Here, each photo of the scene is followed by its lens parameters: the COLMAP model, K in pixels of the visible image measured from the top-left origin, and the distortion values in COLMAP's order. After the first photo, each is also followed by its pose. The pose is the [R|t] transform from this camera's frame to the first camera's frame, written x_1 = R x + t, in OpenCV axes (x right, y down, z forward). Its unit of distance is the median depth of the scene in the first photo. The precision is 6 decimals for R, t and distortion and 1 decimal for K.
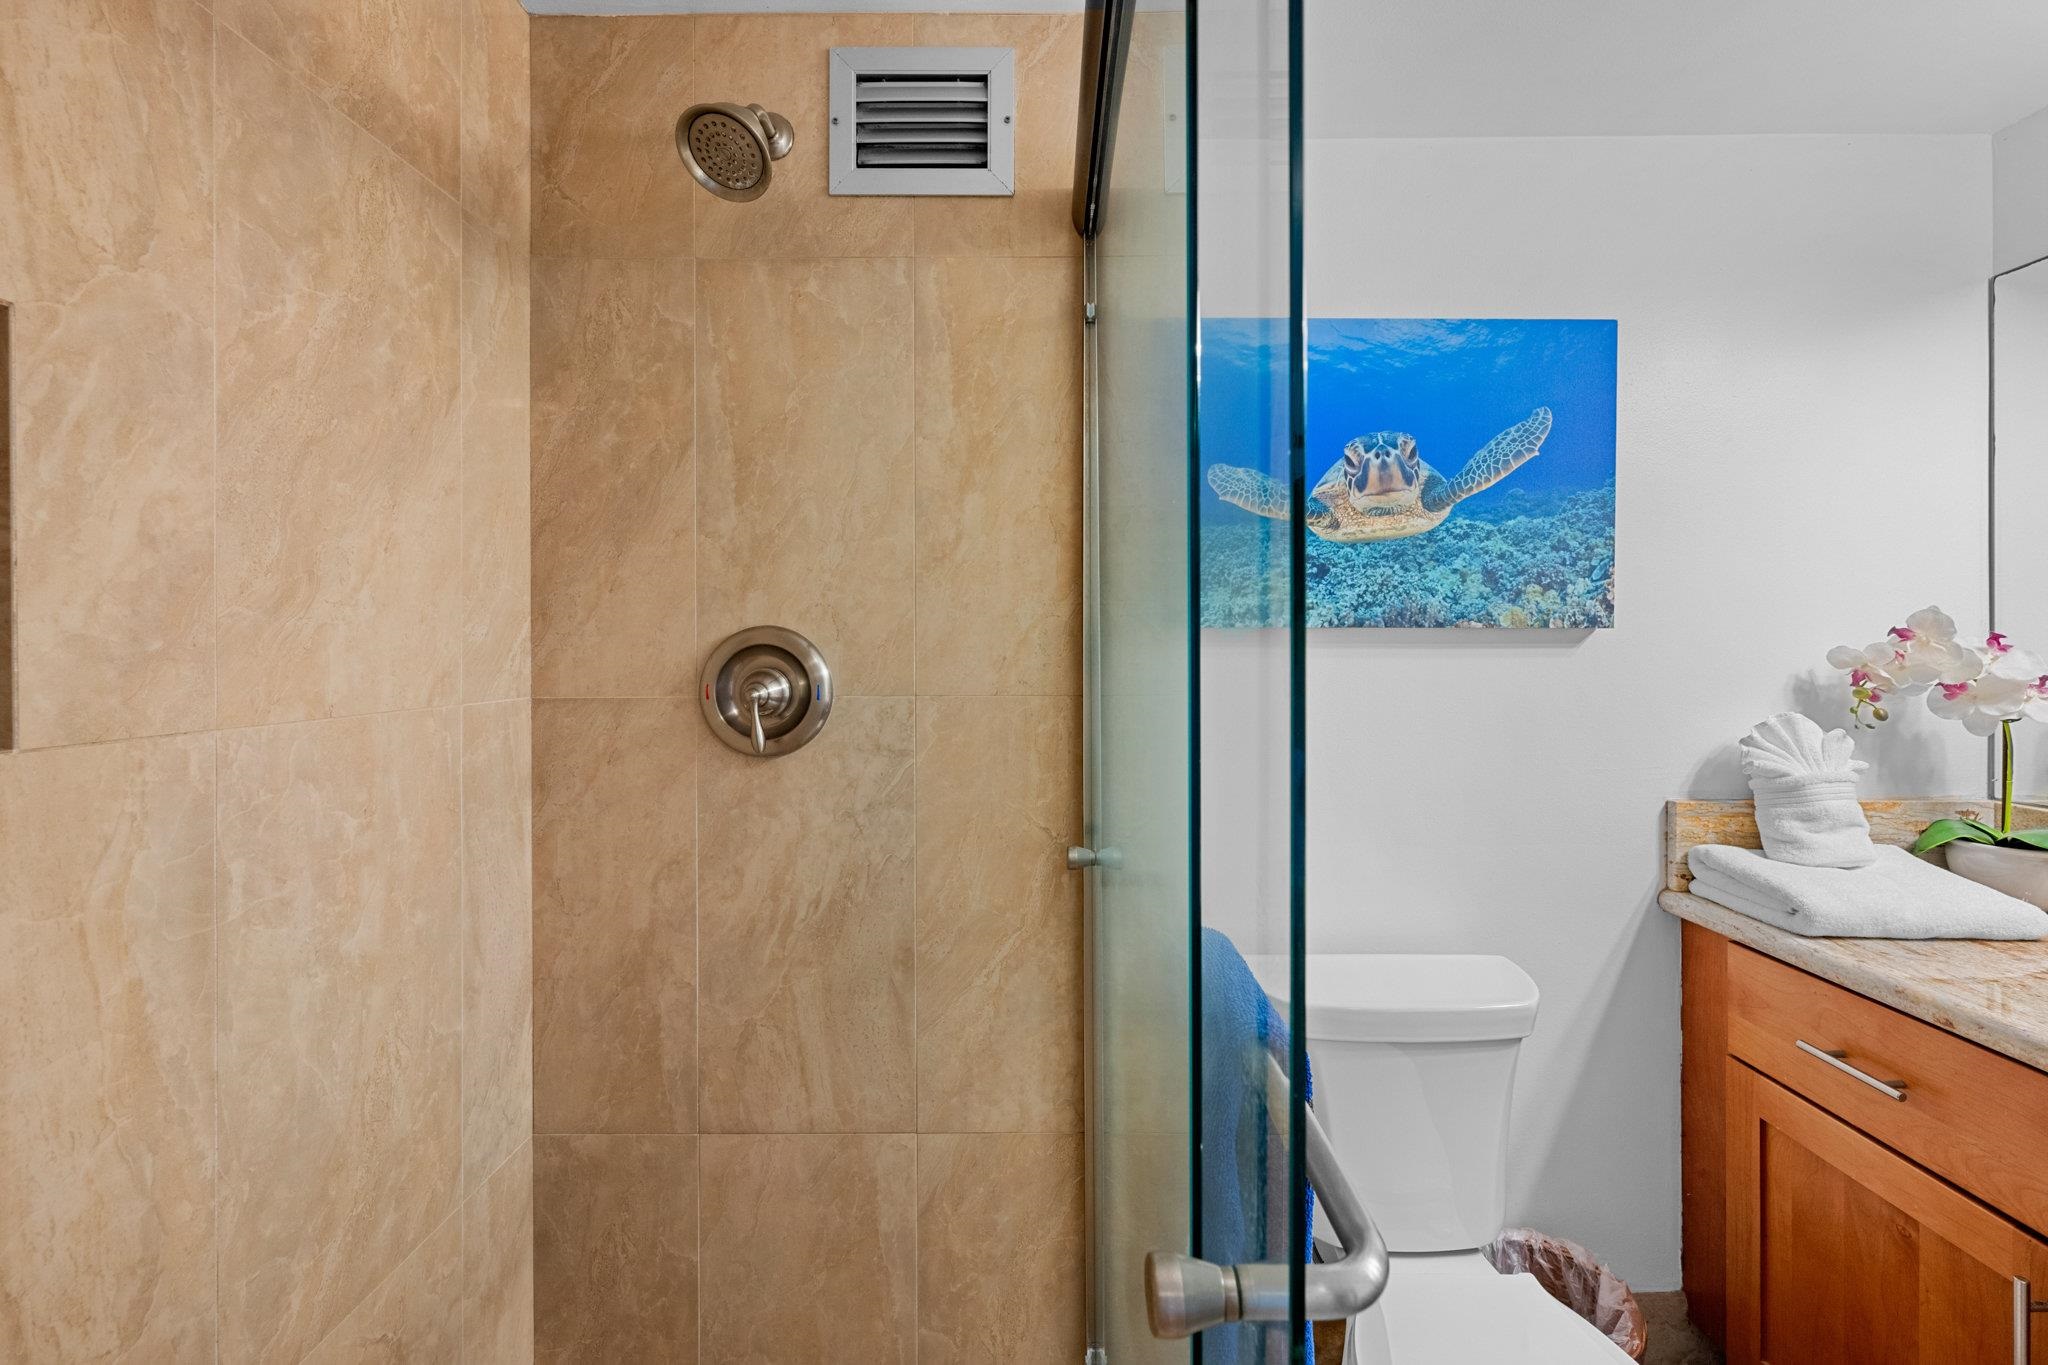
lens RADIAL K [[823.0, 0, 1018.1], [0, 823.0, 645.7], [0, 0, 1]] dist [-0.002106, 0.000020]
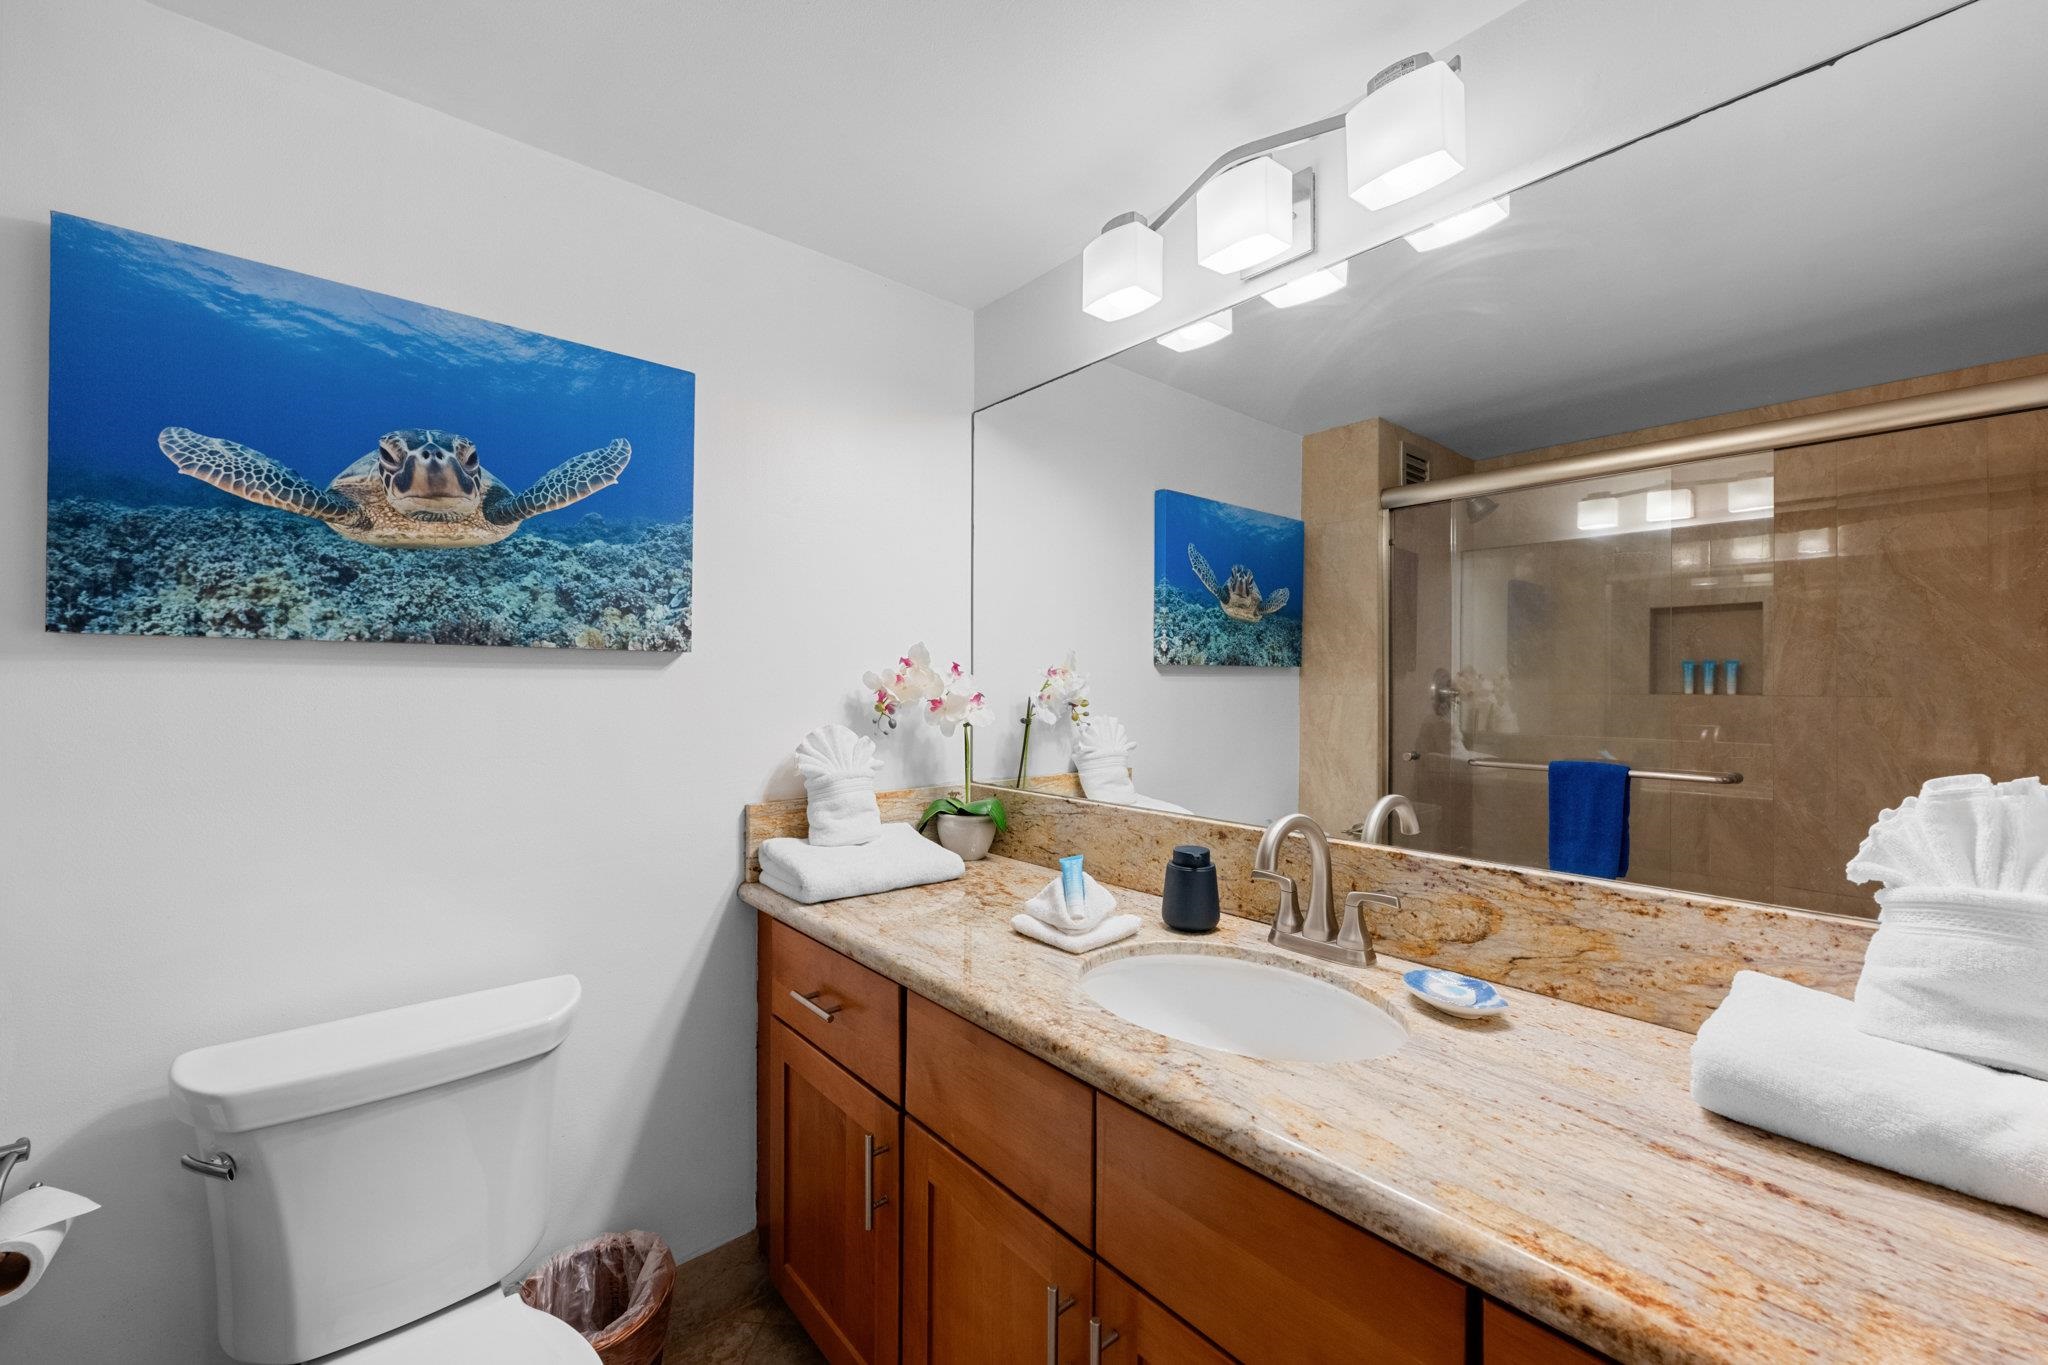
lens RADIAL K [[823.0, 0, 1020.5], [0, 823.0, 683.3], [0, 0, 1]] dist [-0.002106, 0.000020]
pose [[0.756736, 0.006147, 0.653691, 0.341556], [-0.003001, 0.999978, -0.005930, 0.025832], [-0.653713, 0.002526, 0.756738, -0.121391]]
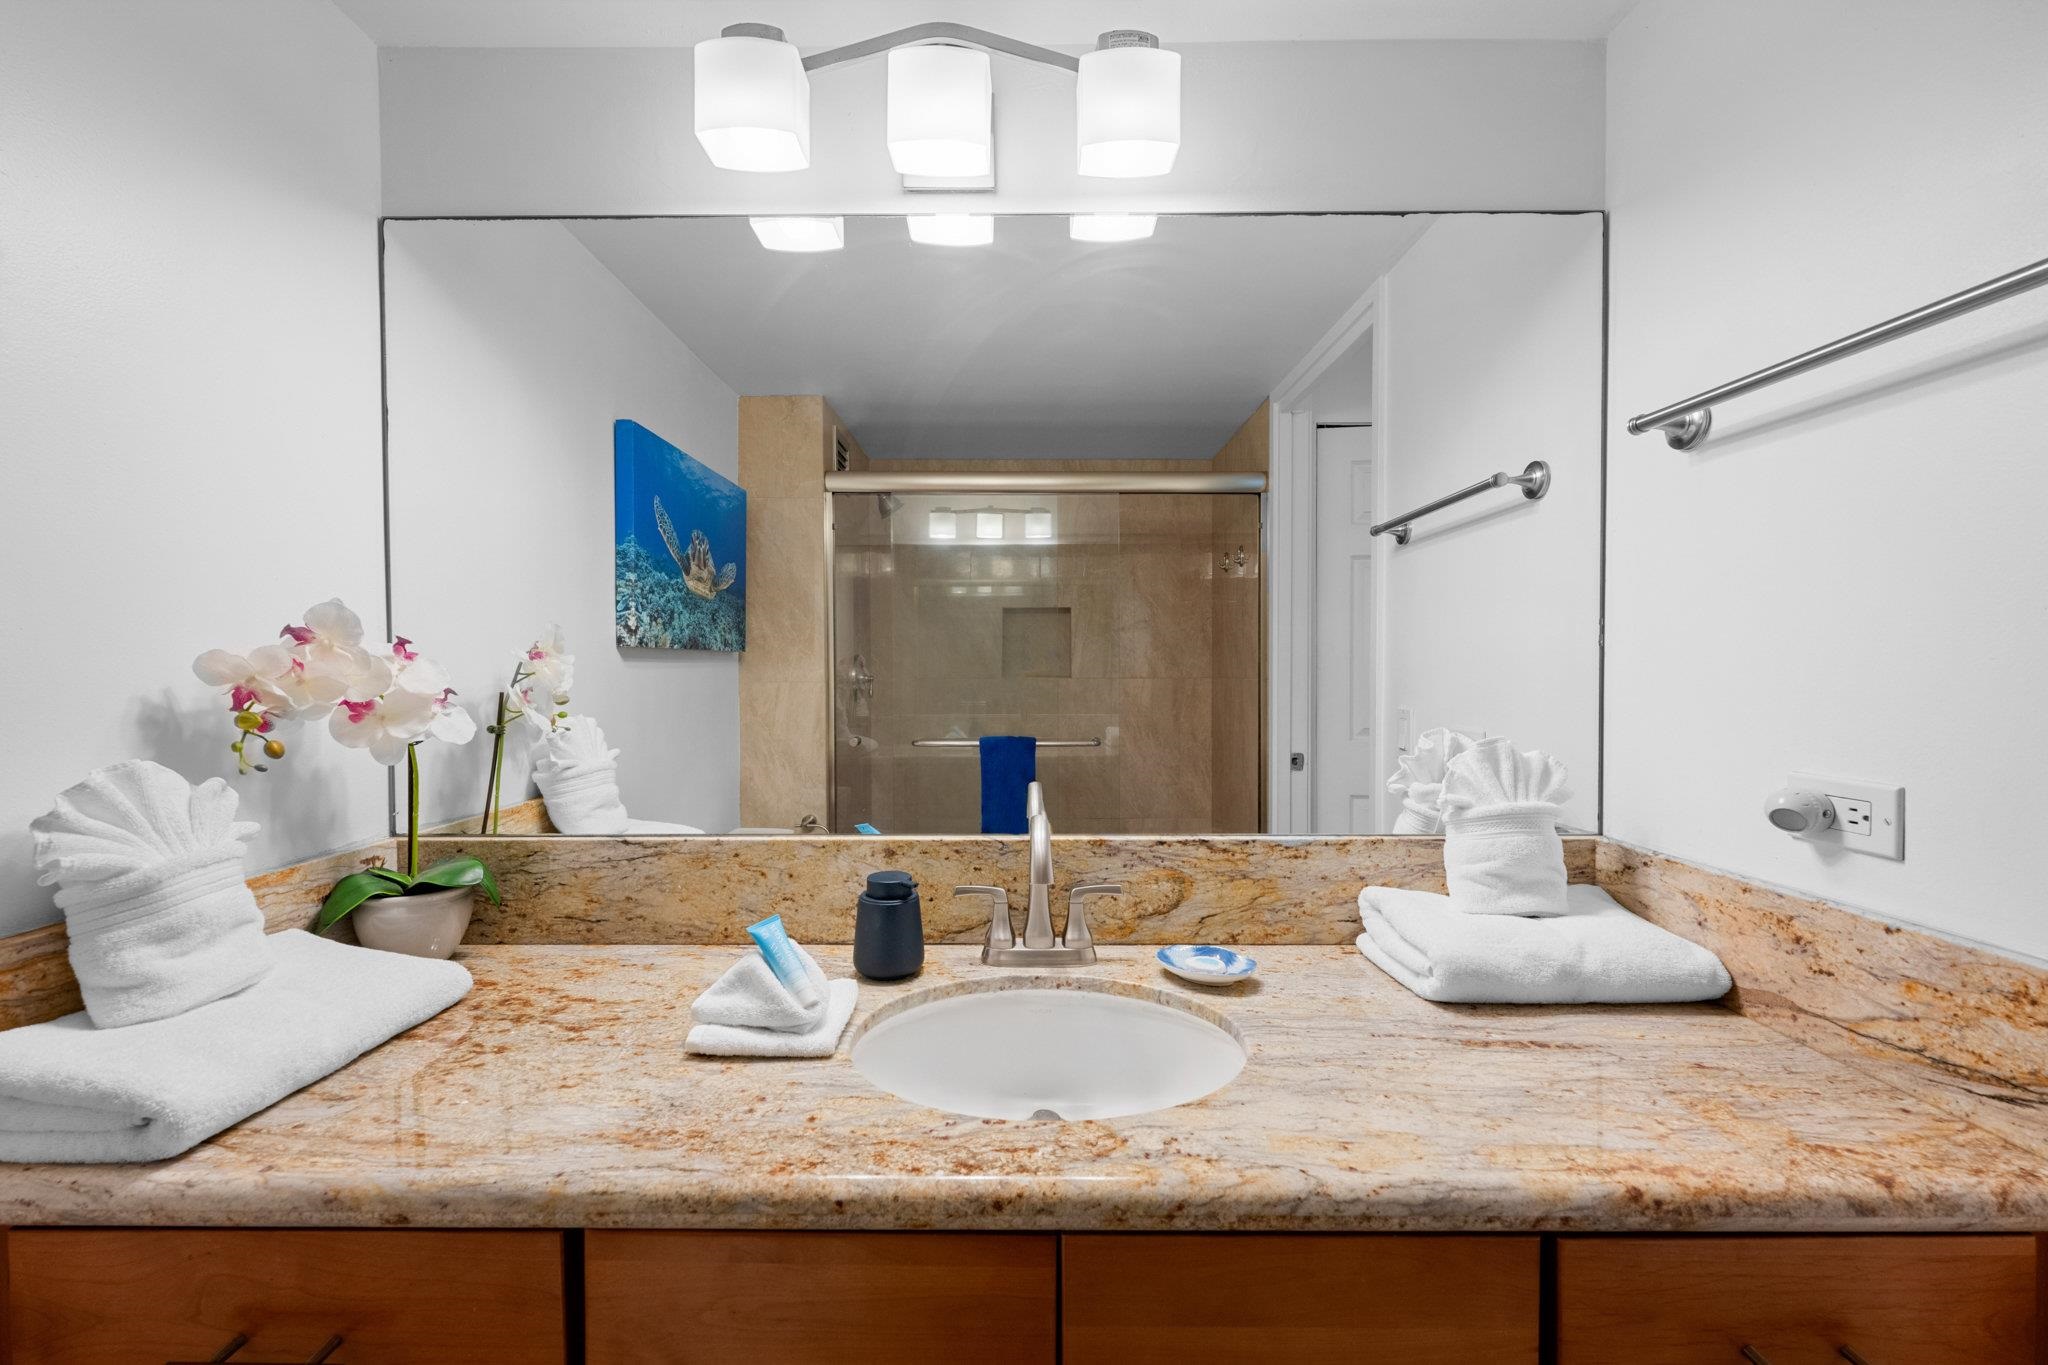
lens RADIAL K [[823.0, 0, 1024.5], [0, 823.0, 687.6], [0, 0, 1]] dist [-0.002106, 0.000020]
pose [[-0.002960, -0.017254, 0.999847, 0.349917], [0.006543, 0.999829, 0.017273, 0.022961], [-0.999974, 0.006593, -0.002847, 0.361279]]
